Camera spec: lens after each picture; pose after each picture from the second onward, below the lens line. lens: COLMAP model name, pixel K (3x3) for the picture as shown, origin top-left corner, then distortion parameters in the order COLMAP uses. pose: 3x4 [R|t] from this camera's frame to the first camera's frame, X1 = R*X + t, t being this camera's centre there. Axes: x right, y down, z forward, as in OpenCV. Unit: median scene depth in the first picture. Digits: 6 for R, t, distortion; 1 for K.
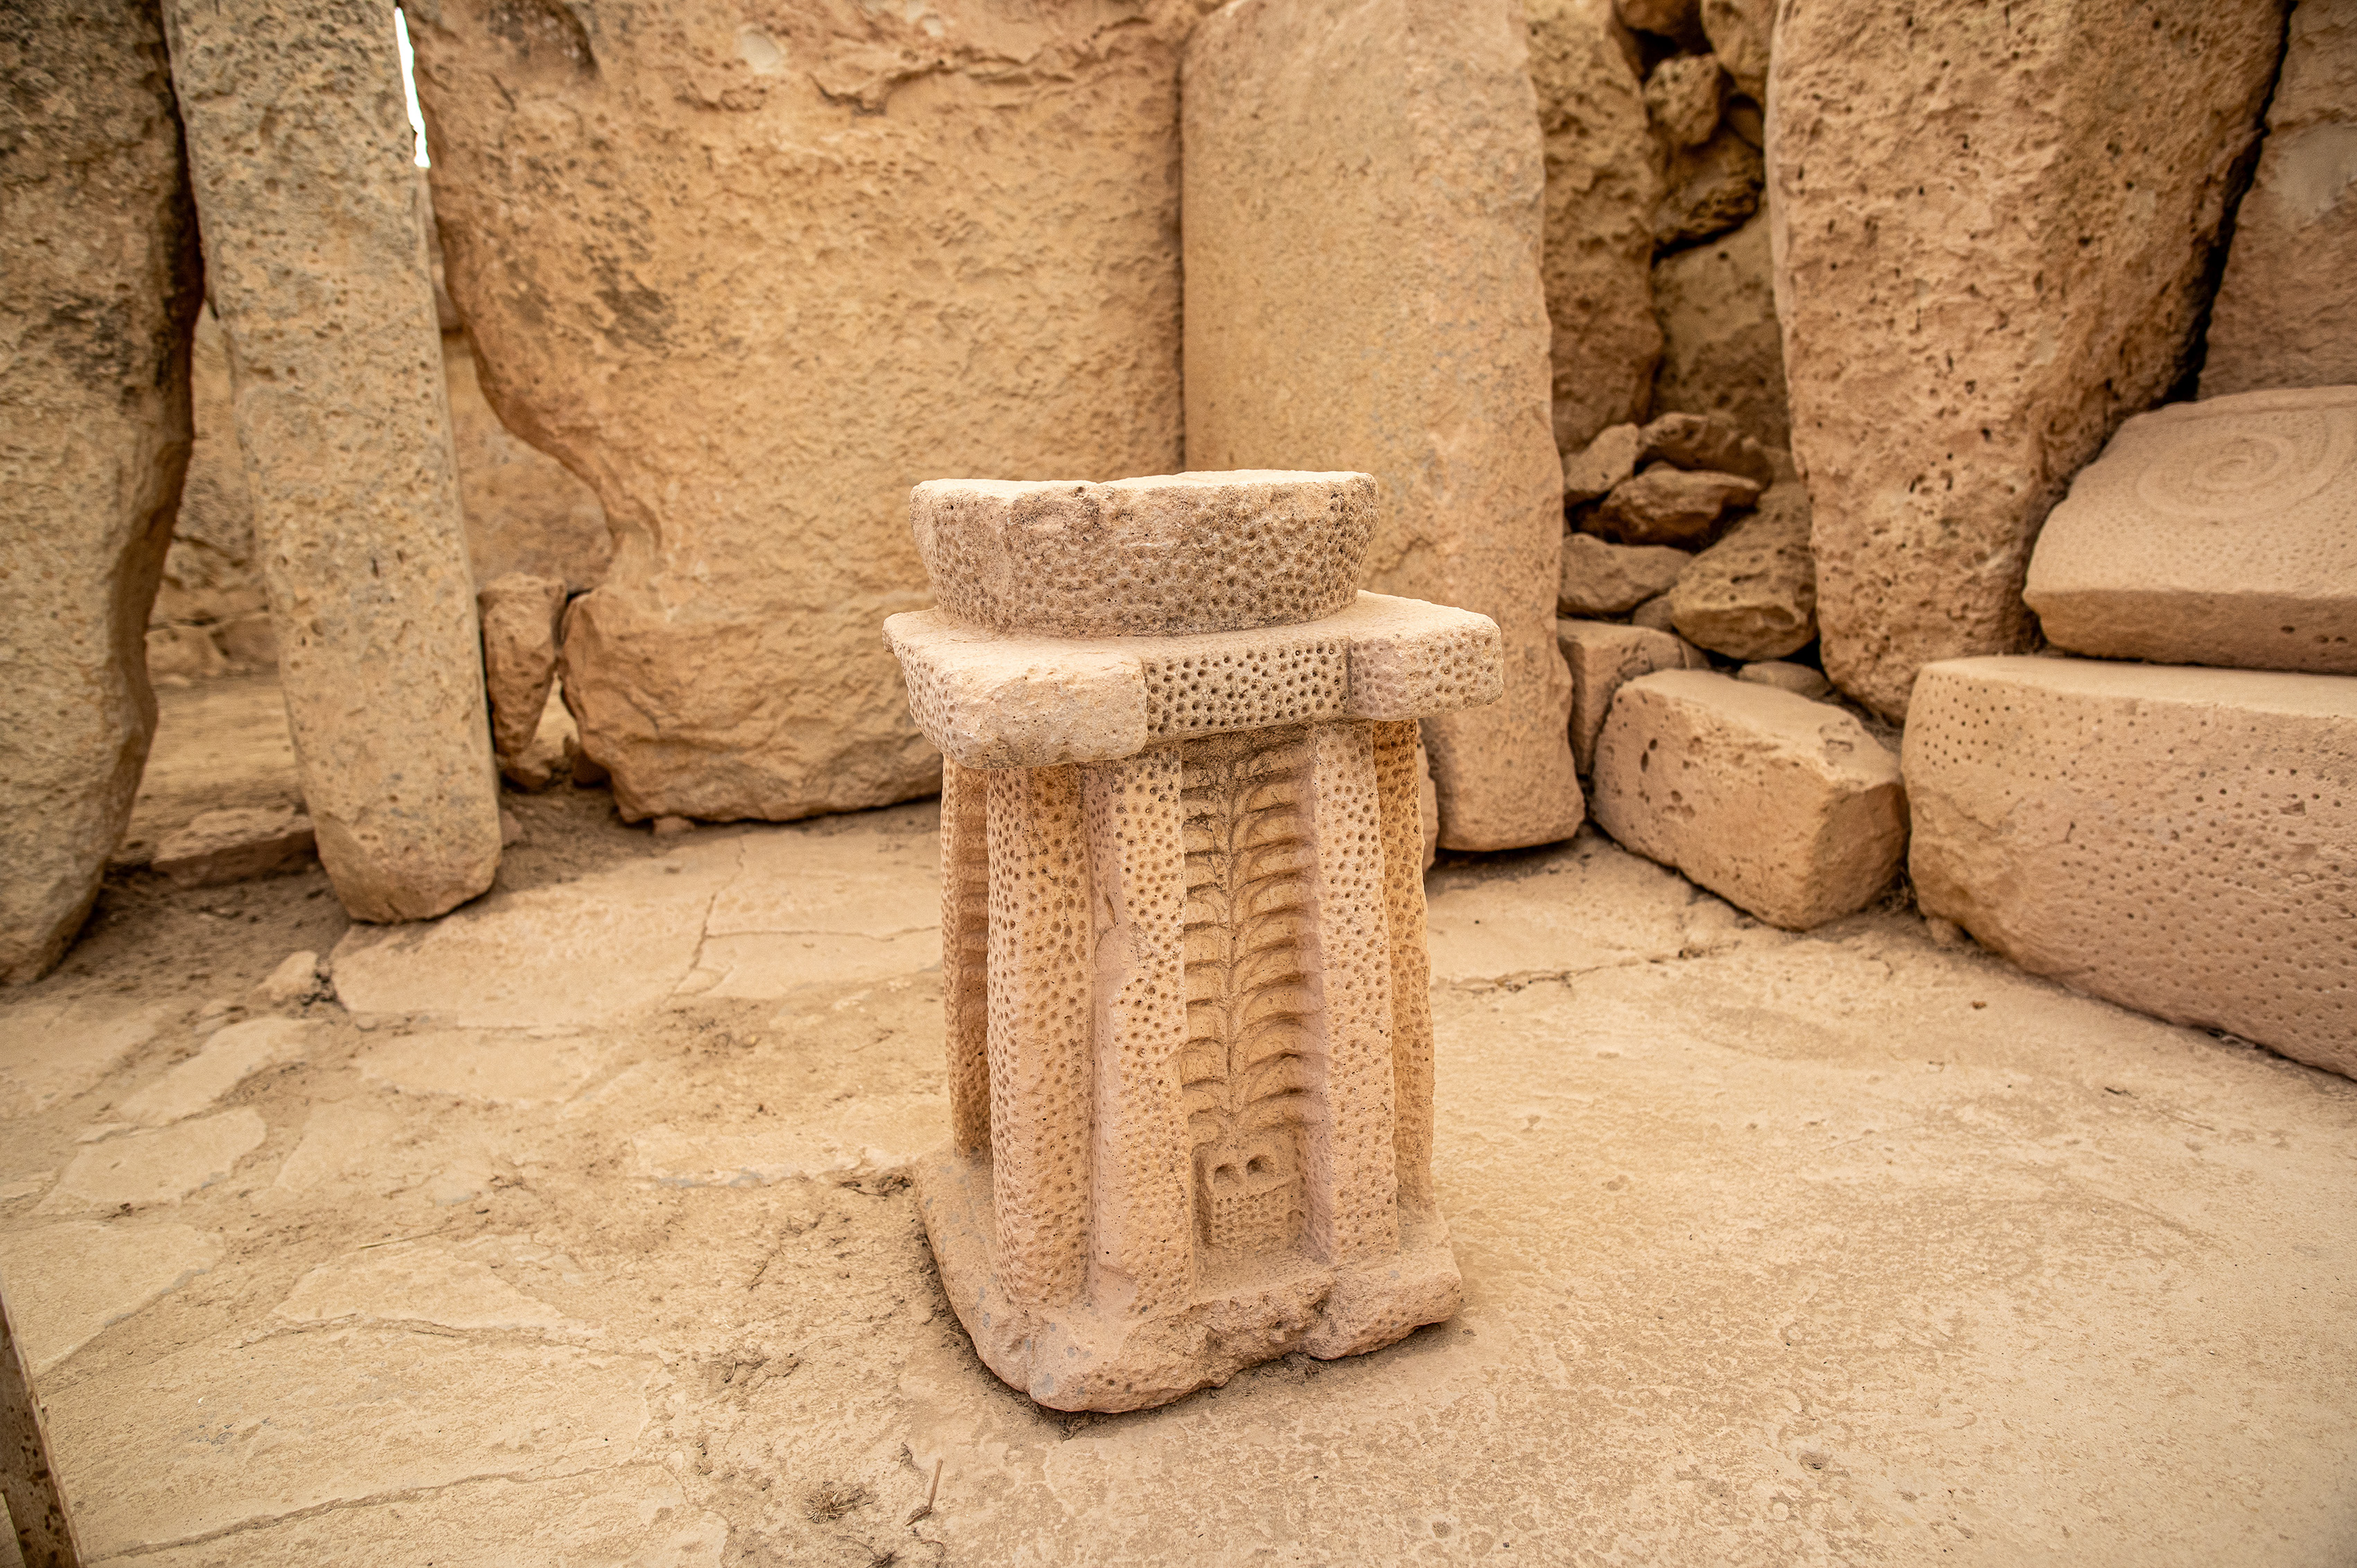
lens RADIAL K [[1367.4, 0, 1176.6], [0, 1367.4, 787.6], [0, 0, 1]] dist [-0.001722, 0.000088]
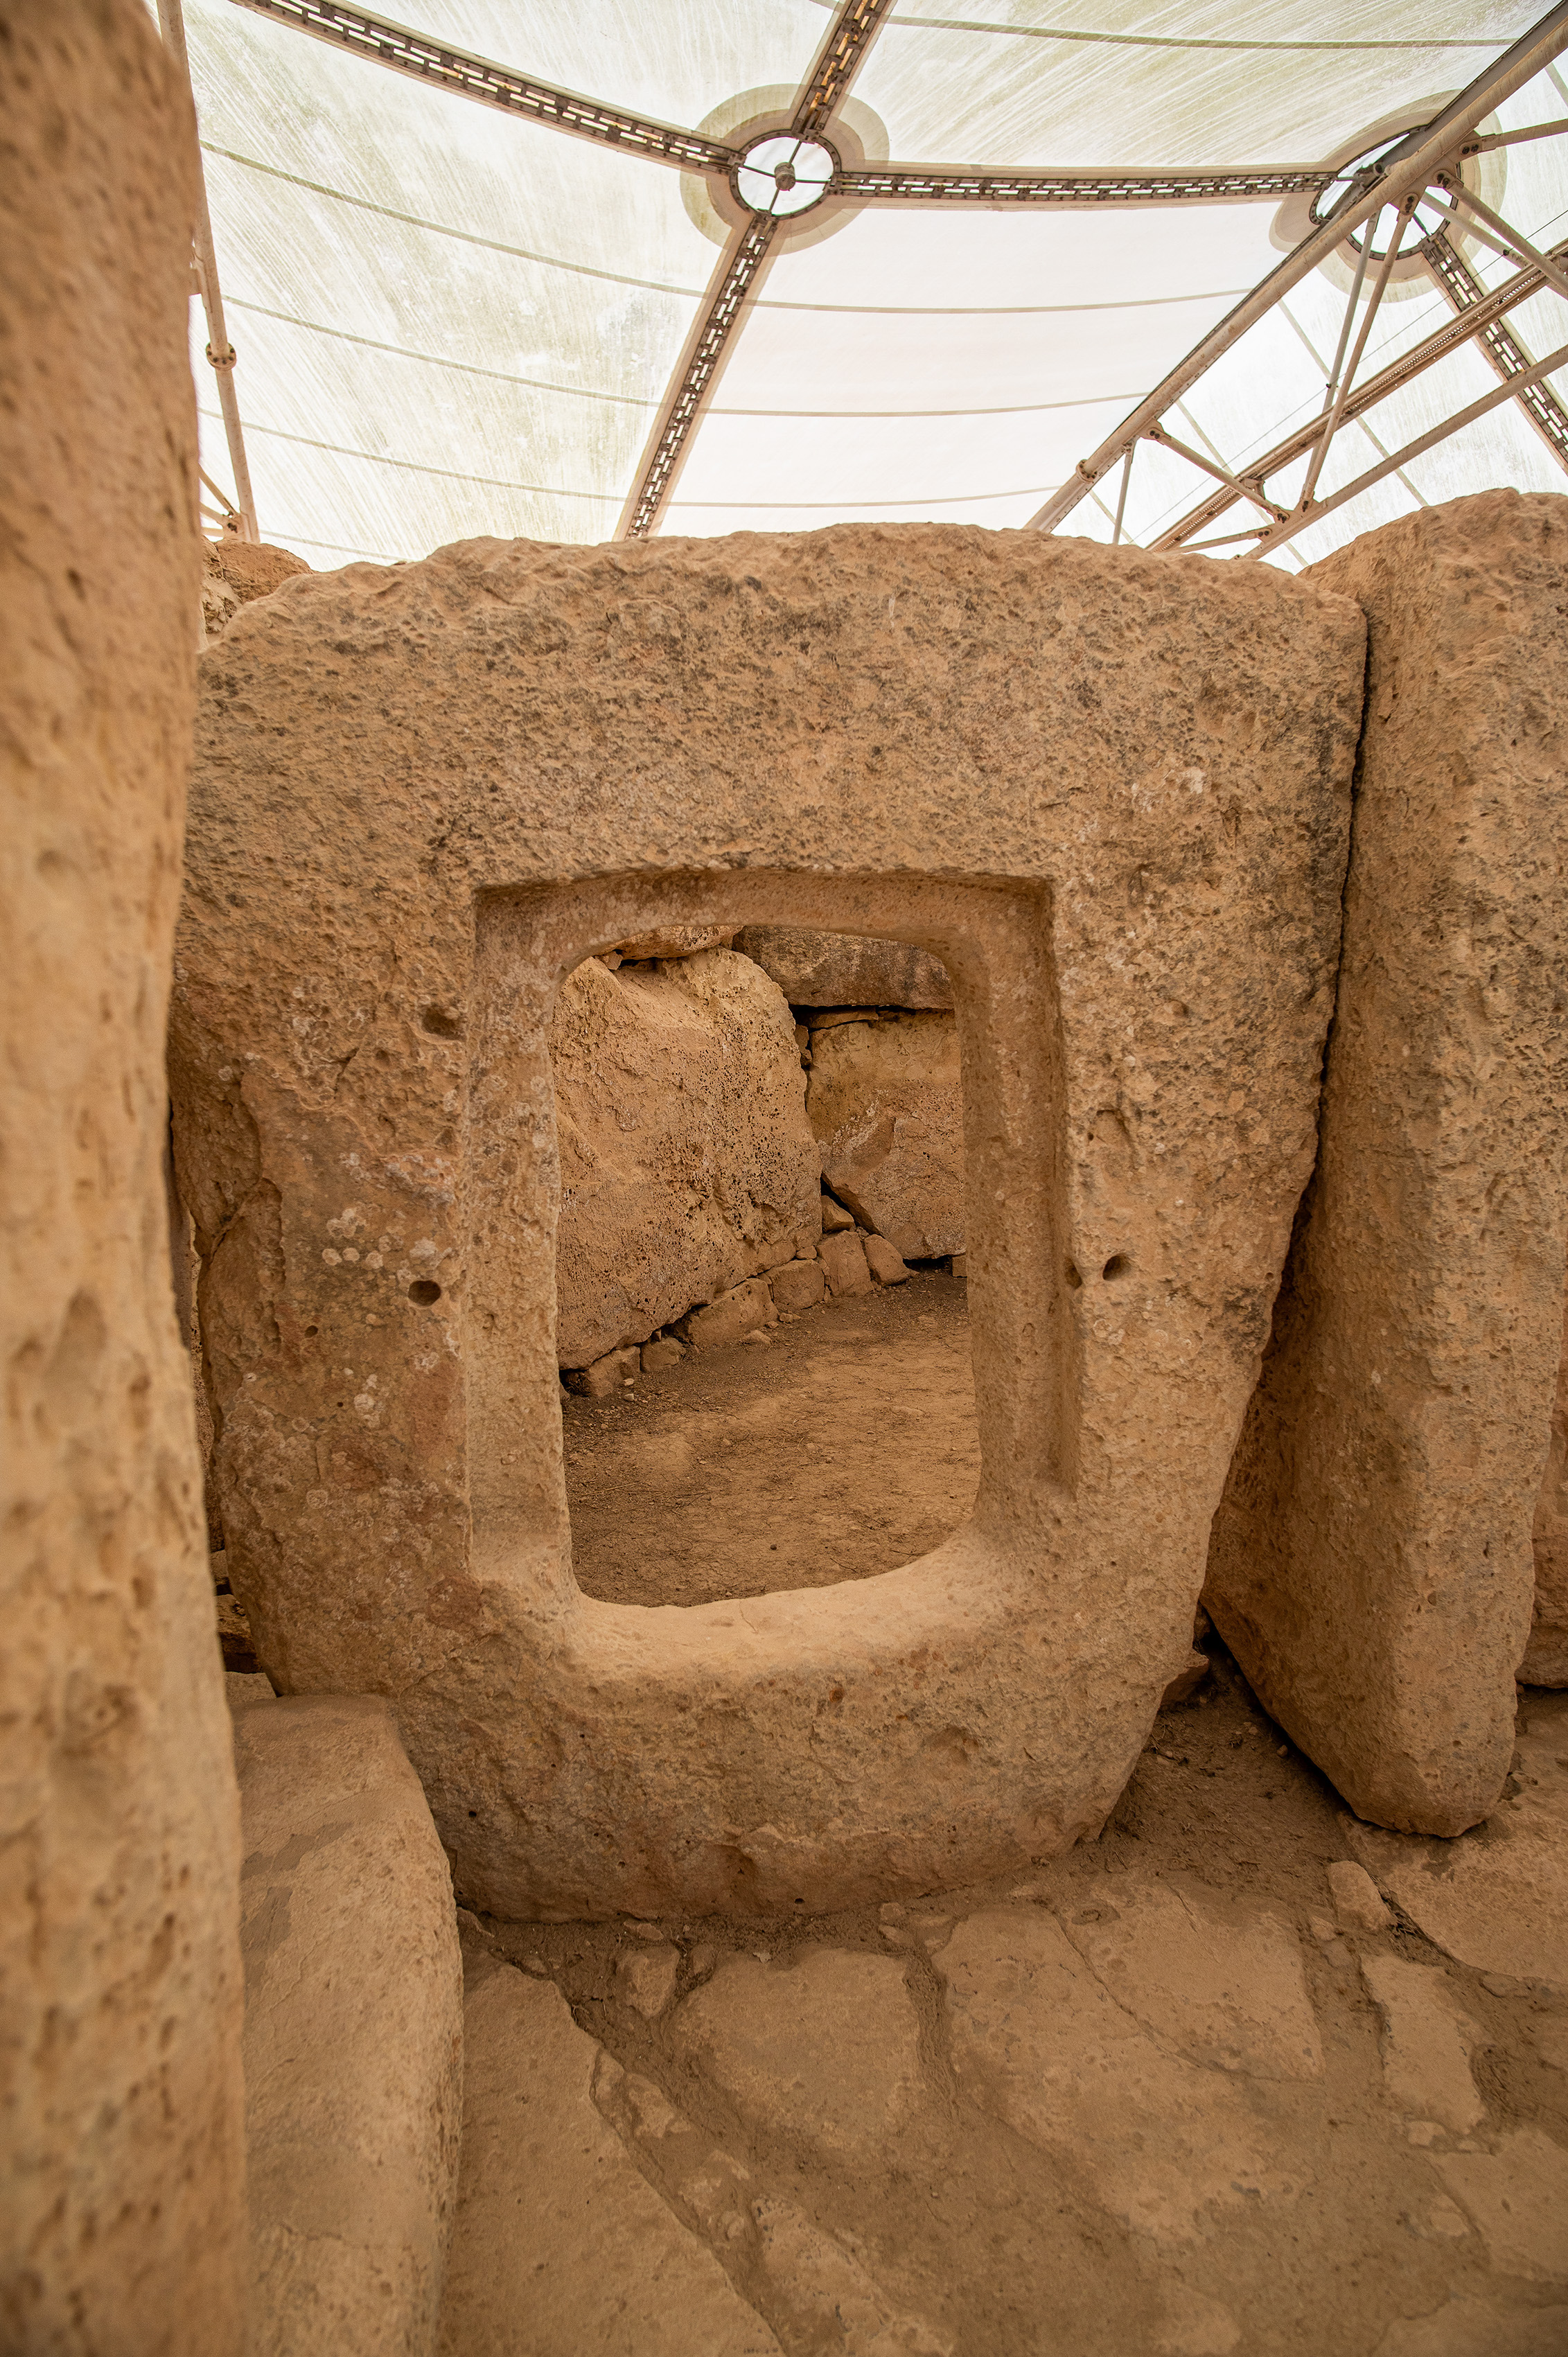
lens RADIAL K [[1367.4, 0, 786.0], [0, 1367.4, 1174.8], [0, 0, 1]] dist [-0.001722, 0.000088]
pose [[0.963440, 0.074836, -0.257261, -0.914795], [-0.083681, 0.996213, -0.023590, -0.408217], [0.254522, 0.044256, 0.966054, -0.239618]]
